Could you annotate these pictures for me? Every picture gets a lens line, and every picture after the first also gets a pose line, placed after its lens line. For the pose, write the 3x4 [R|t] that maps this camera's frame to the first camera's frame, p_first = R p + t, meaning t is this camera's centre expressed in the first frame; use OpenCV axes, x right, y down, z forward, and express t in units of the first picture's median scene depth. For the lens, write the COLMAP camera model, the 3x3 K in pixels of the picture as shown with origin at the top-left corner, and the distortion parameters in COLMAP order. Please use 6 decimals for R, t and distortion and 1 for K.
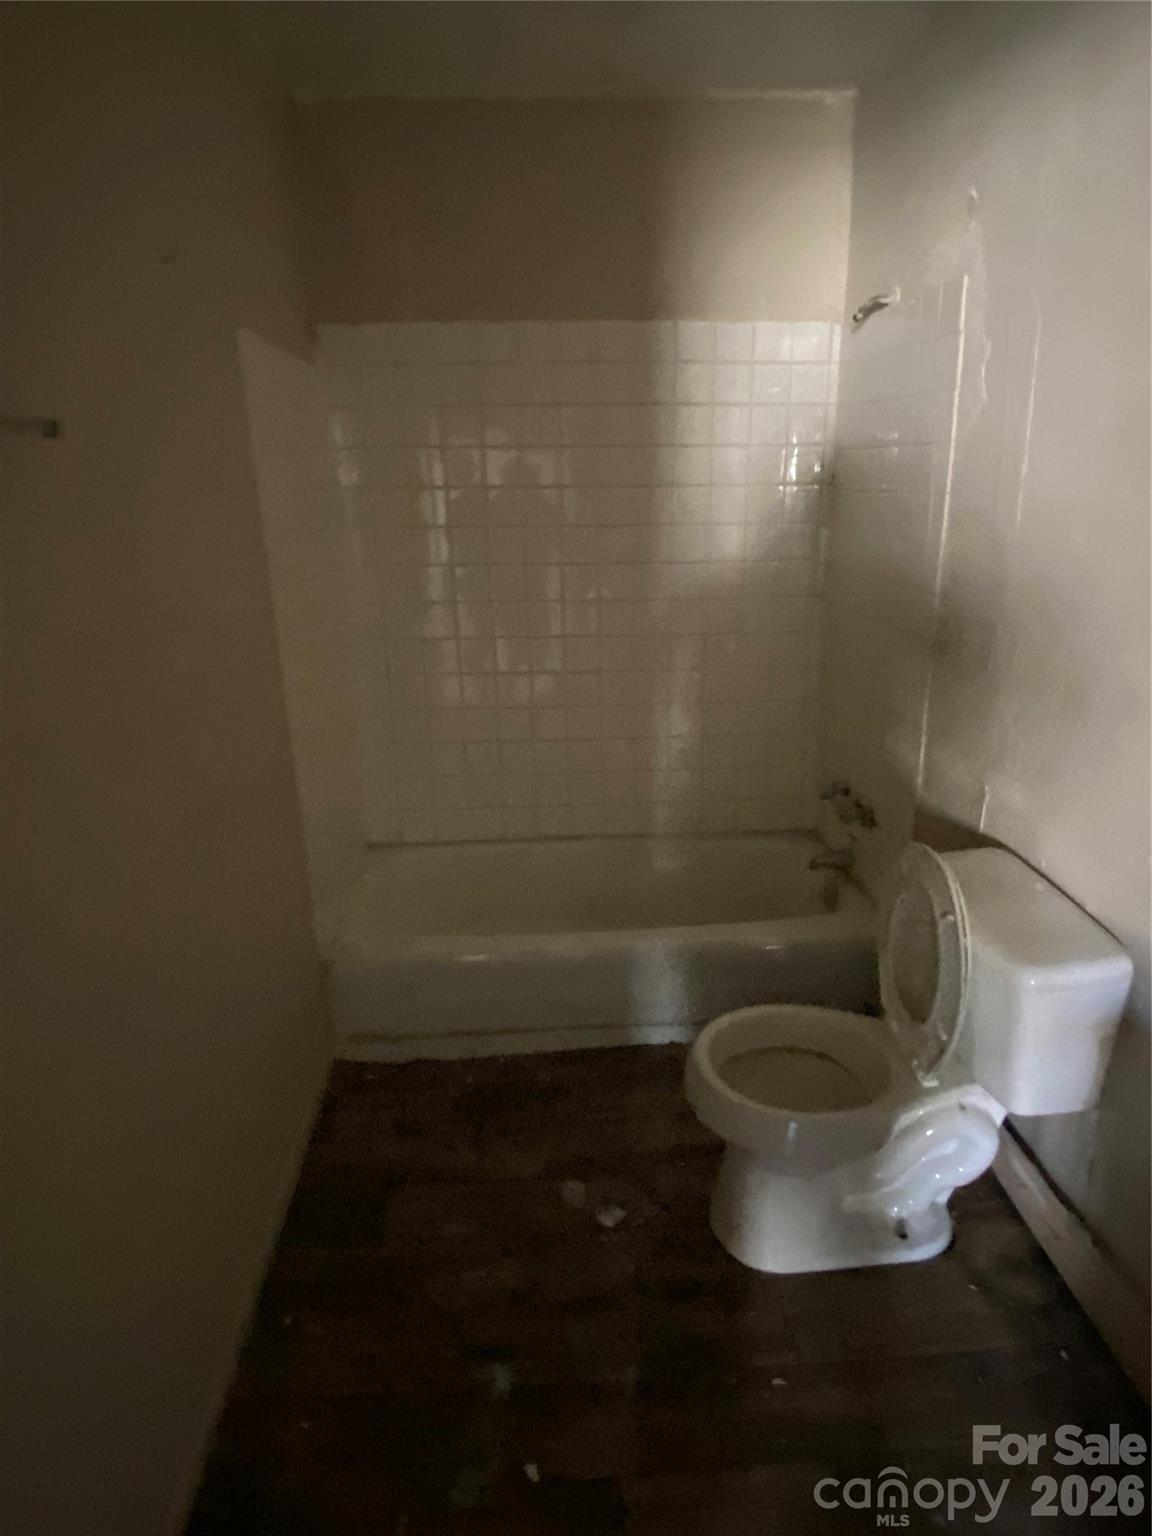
lens RADIAL K [[959.7, 0, 576.0], [0, 959.7, 768.0], [0, 0, 1]] dist [0.031435, -0.001192]
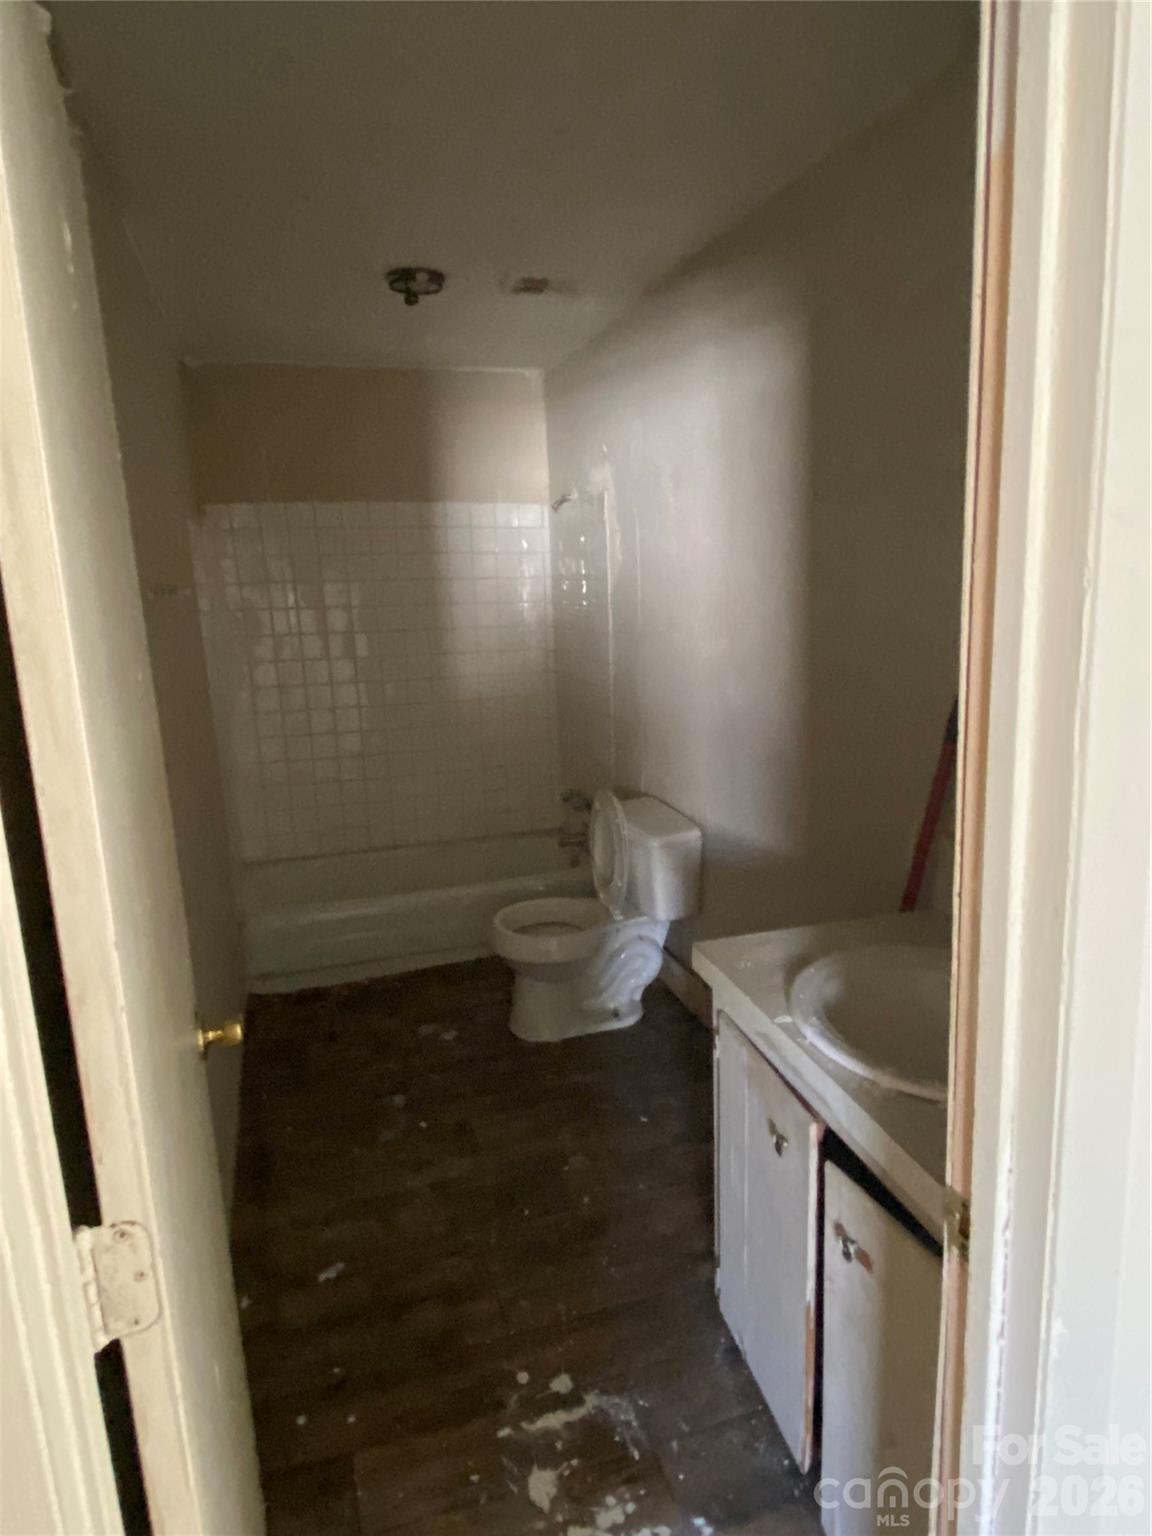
lens RADIAL K [[955.5, 0, 576.0], [0, 955.5, 768.0], [0, 0, 1]] dist [-0.001175, -0.002206]
pose [[0.970218, -0.059578, 0.234791, -0.094971], [0.085658, 0.991040, -0.102485, 0.168582], [-0.226581, 0.119544, 0.966628, -0.589516]]
